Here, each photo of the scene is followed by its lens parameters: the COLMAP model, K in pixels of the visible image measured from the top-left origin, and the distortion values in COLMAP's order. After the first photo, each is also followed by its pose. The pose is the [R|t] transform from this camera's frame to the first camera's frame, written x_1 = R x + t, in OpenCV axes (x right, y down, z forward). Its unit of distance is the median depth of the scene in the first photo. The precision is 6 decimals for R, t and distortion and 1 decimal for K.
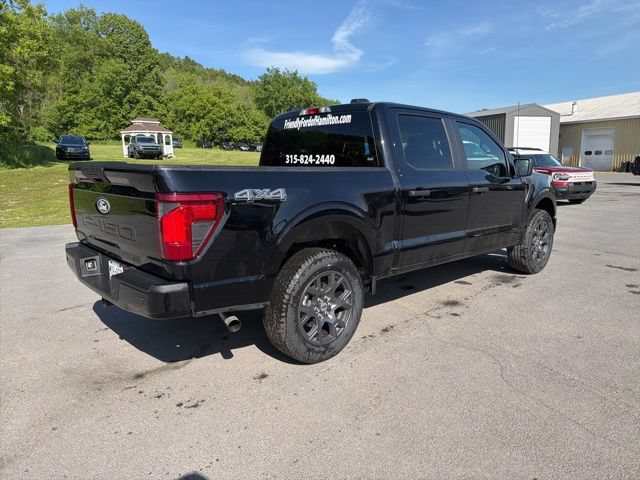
lens RADIAL K [[451.1, 0, 320.0], [0, 451.1, 240.0], [0, 0, 1]] dist [0.076941, -0.110429]
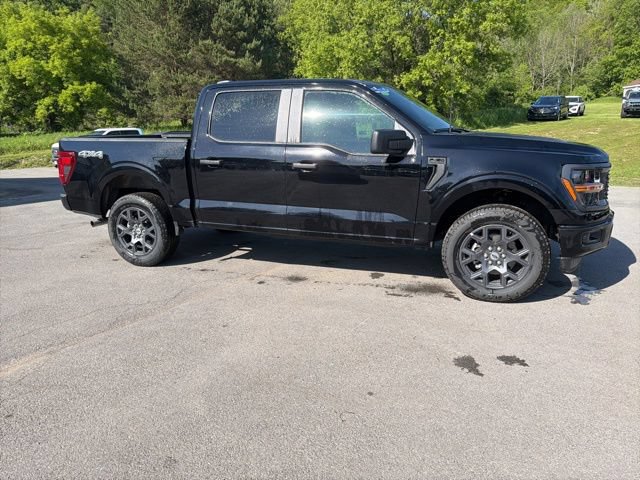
lens RADIAL K [[458.1, 0, 320.0], [0, 458.1, 240.0], [0, 0, 1]] dist [0.009074, -0.014529]
pose [[0.446414, 0.210060, -0.869822, 0.982604], [-0.135122, 0.976734, 0.166531, -0.098592], [0.884566, 0.043191, 0.464411, 0.495620]]
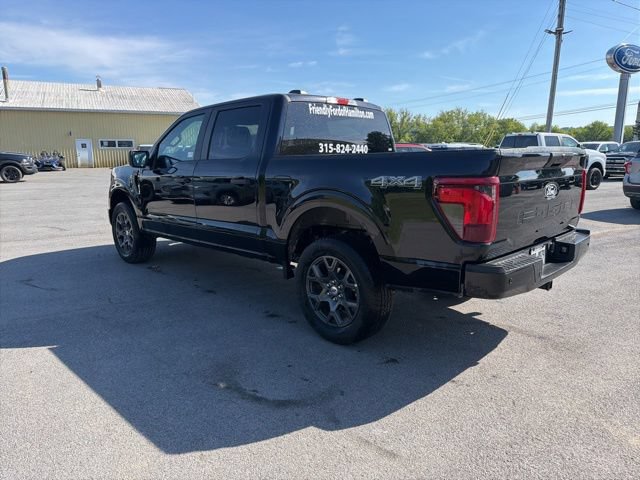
lens RADIAL K [[456.0, 0, 317.3], [0, 456.0, 237.1], [0, 0, 1]] dist [0.049538, -0.072526]
pose [[-0.048269, -0.170592, 0.984159, -0.831843], [0.174612, 0.968693, 0.176475, -0.139445], [-0.983453, 0.180364, -0.016970, 0.872190]]
